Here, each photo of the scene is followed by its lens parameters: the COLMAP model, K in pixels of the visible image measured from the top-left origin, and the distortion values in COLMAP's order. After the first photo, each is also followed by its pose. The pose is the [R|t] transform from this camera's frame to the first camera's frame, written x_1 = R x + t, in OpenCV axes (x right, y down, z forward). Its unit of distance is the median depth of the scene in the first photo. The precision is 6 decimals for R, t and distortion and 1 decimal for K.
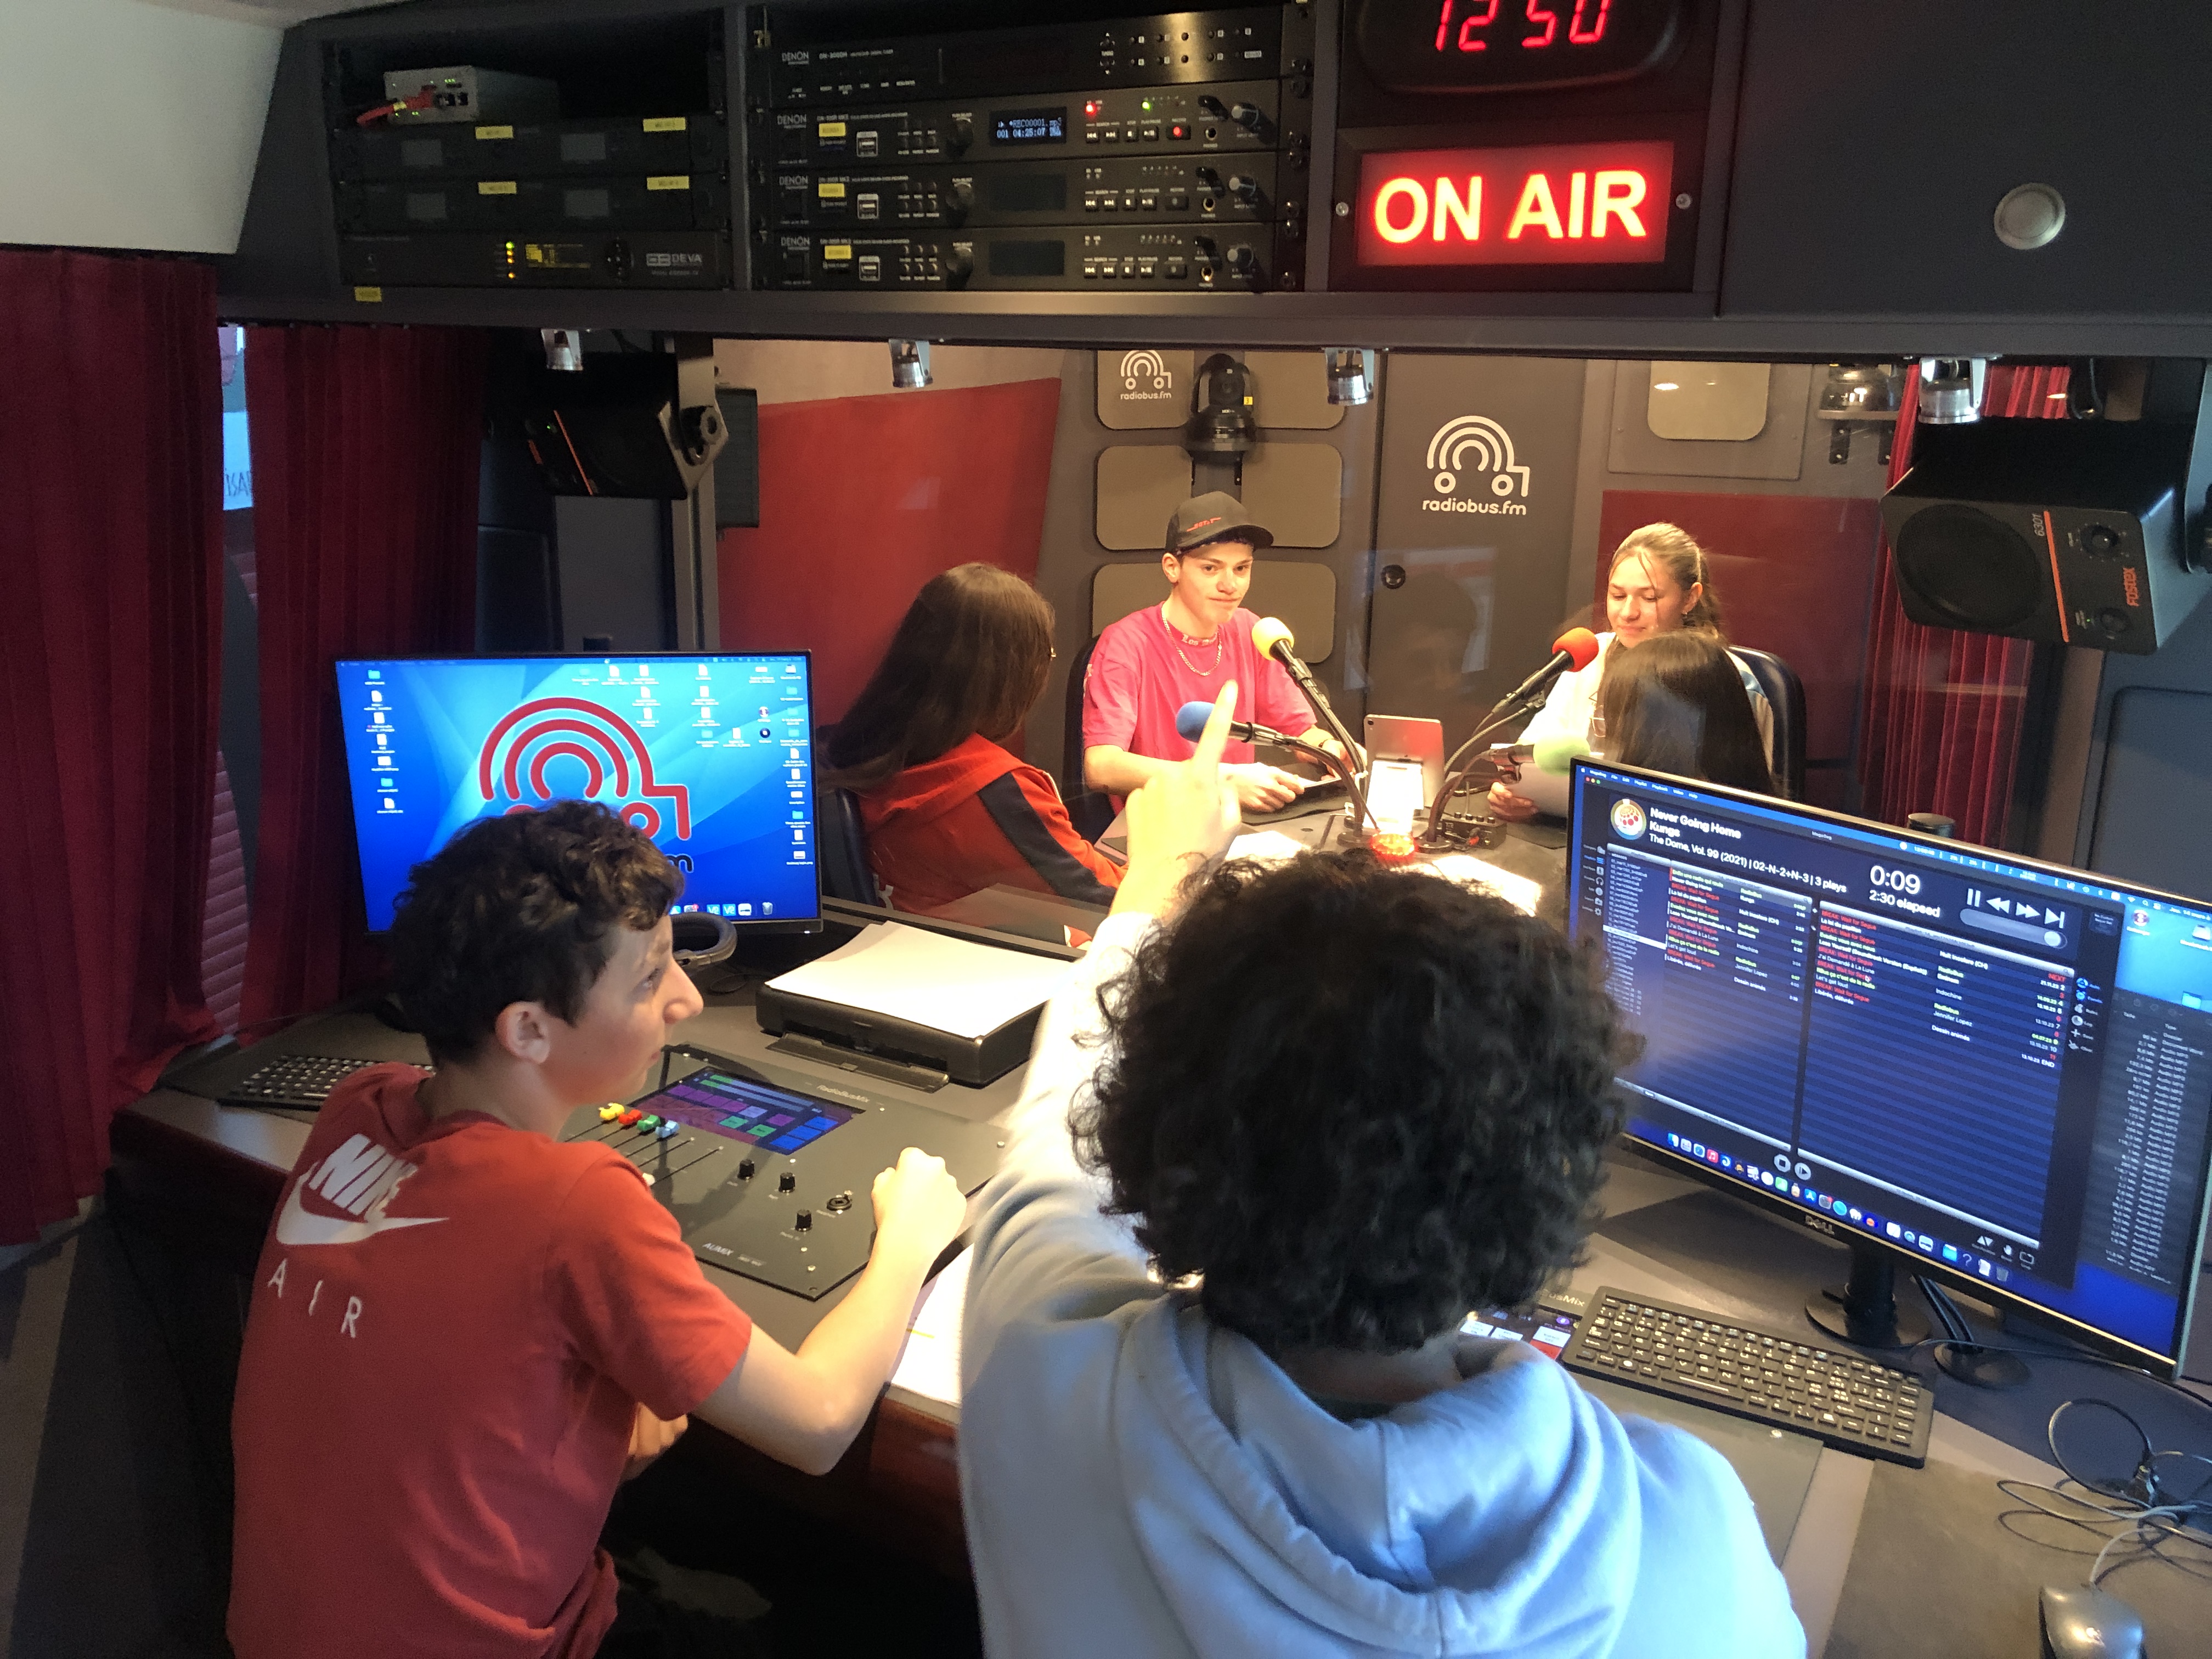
lens RADIAL K [[1802.2, 0, 1112.3], [0, 1802.2, 813.2], [0, 0, 1]] dist [0.014188, 0.005127]
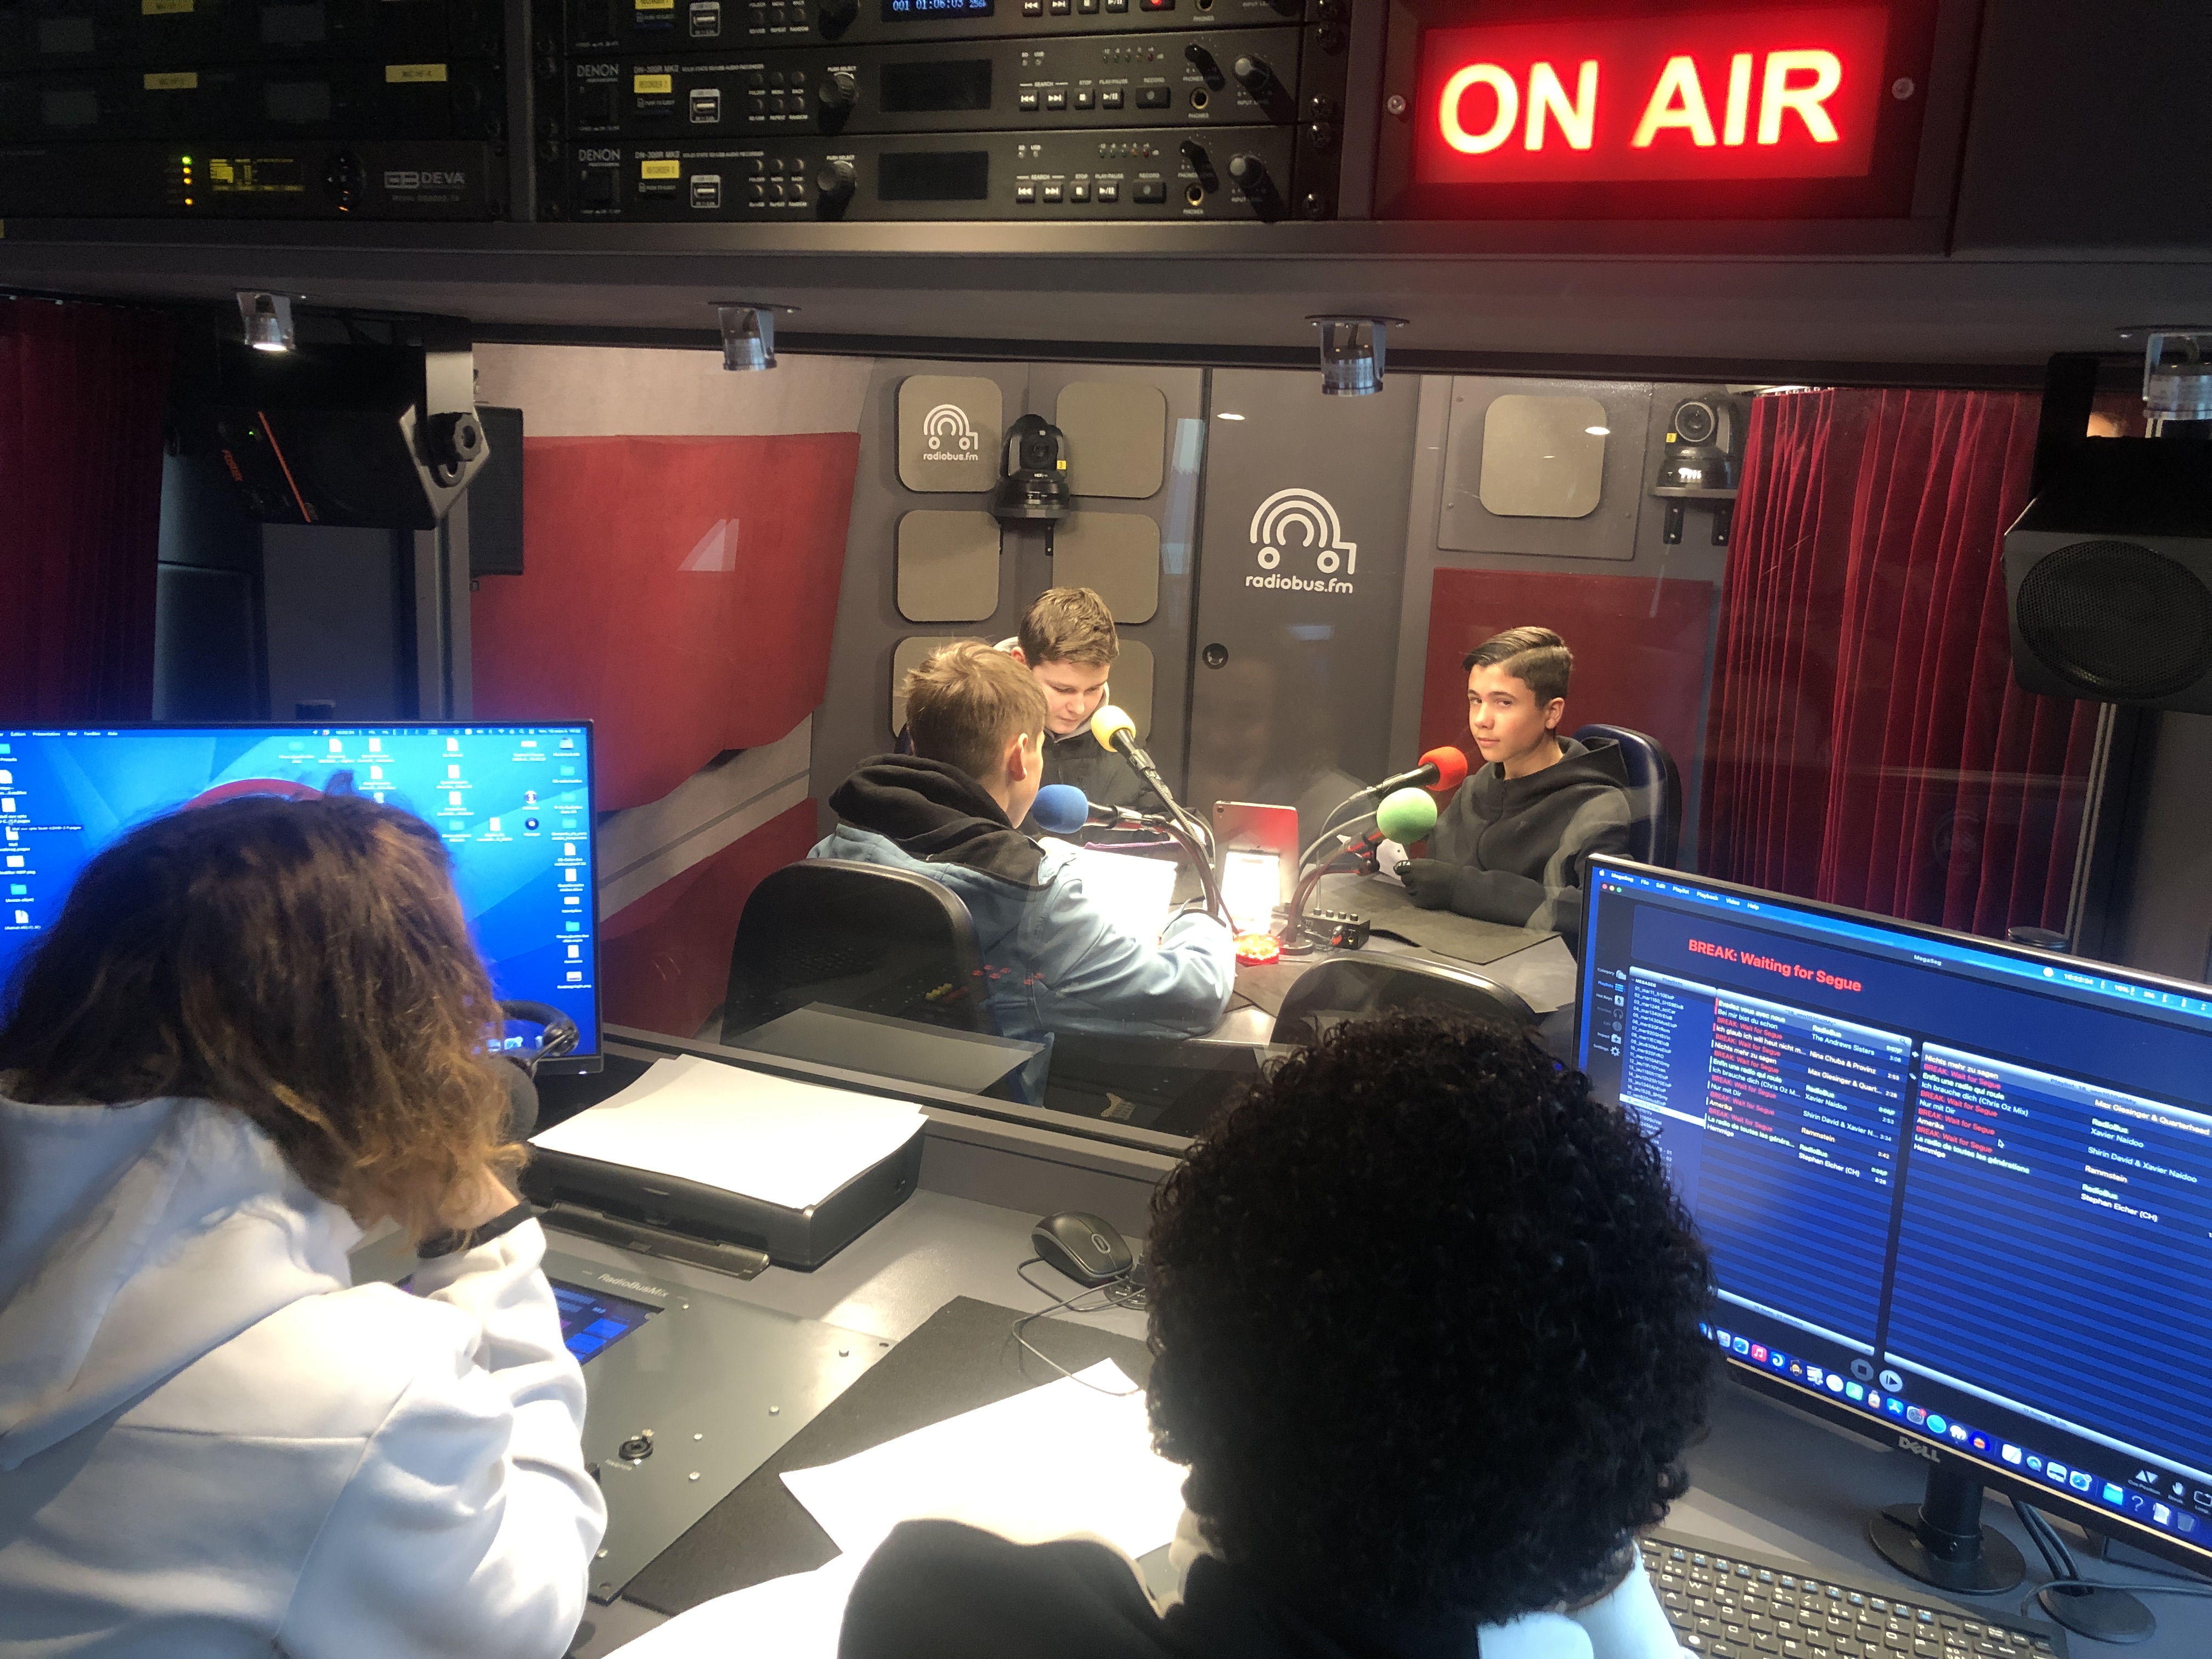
lens RADIAL K [[1802.2, 0, 1112.1], [0, 1802.2, 819.2], [0, 0, 1]] dist [0.014188, 0.005127]
pose [[0.990937, 0.000981, 0.134326, -0.064692], [0.005014, 0.999007, -0.044279, -0.014245], [-0.134236, 0.044551, 0.989947, 0.248259]]
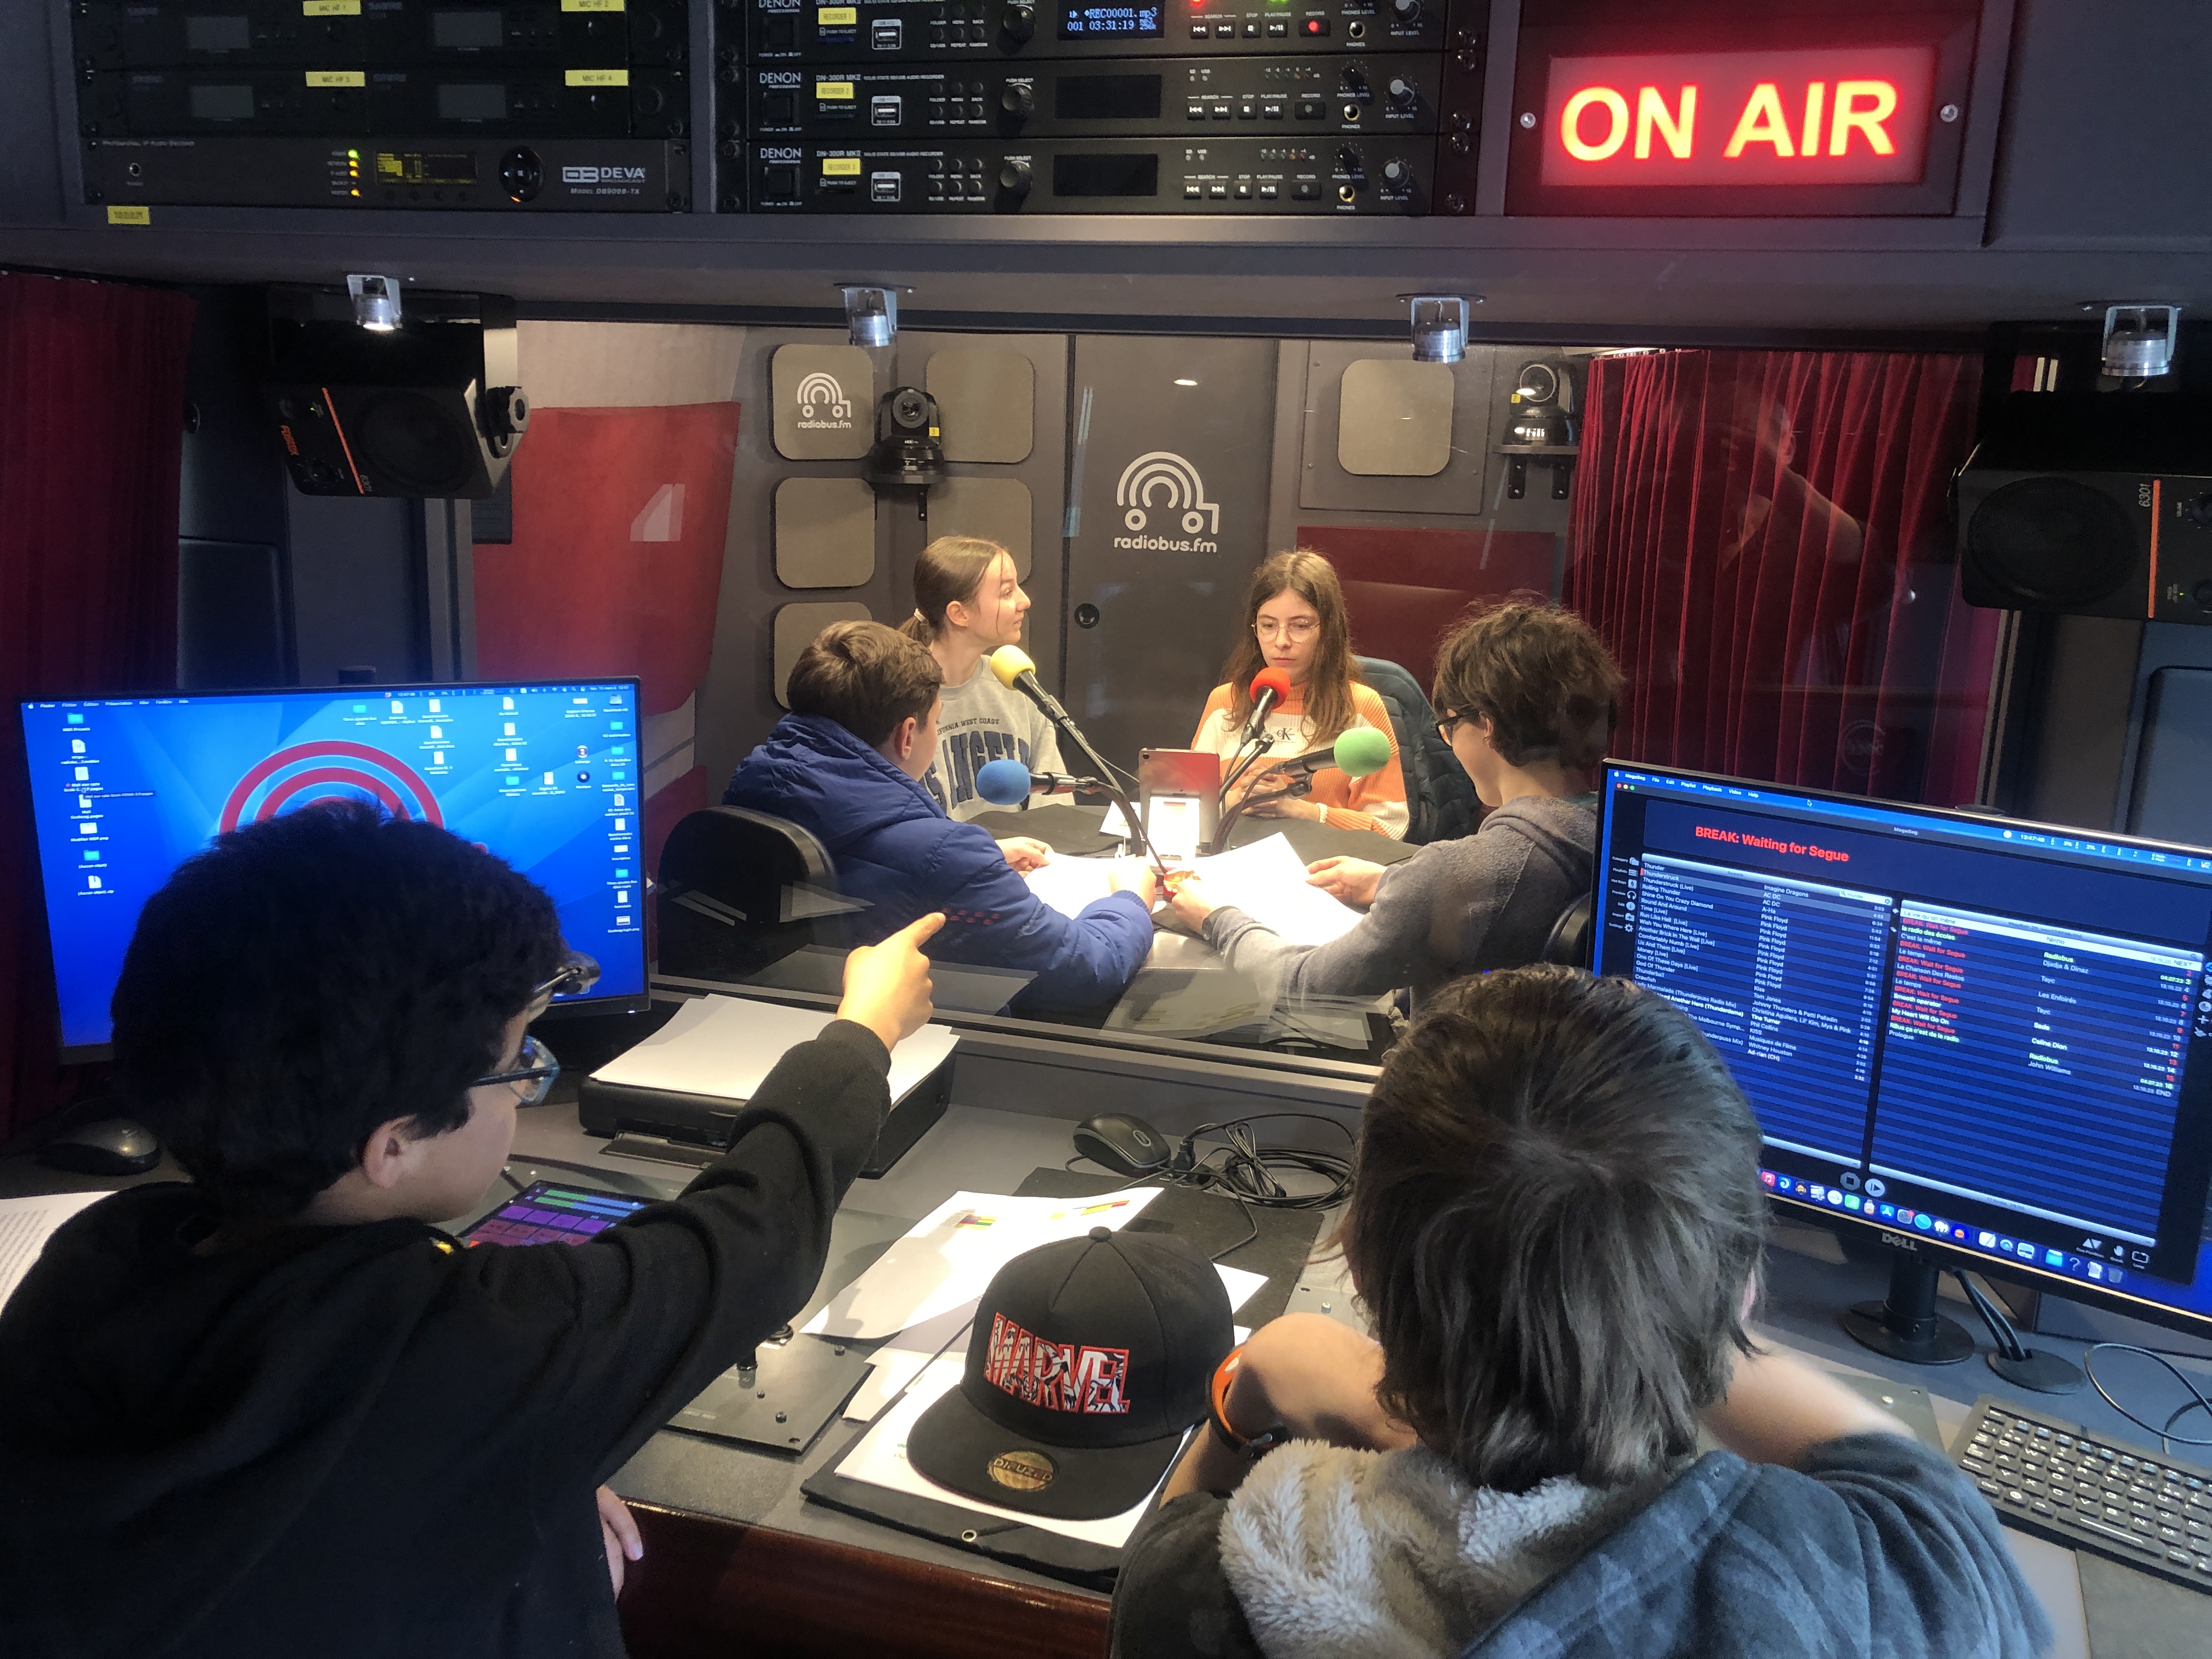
lens RADIAL K [[1802.2, 0, 1114.7], [0, 1802.2, 817.1], [0, 0, 1]] dist [0.014188, 0.005127]
pose [[0.967626, -0.039194, 0.249326, -0.232688], [0.046930, 0.998581, -0.025157, 0.009877], [-0.247986, 0.036043, 0.968093, 0.174896]]
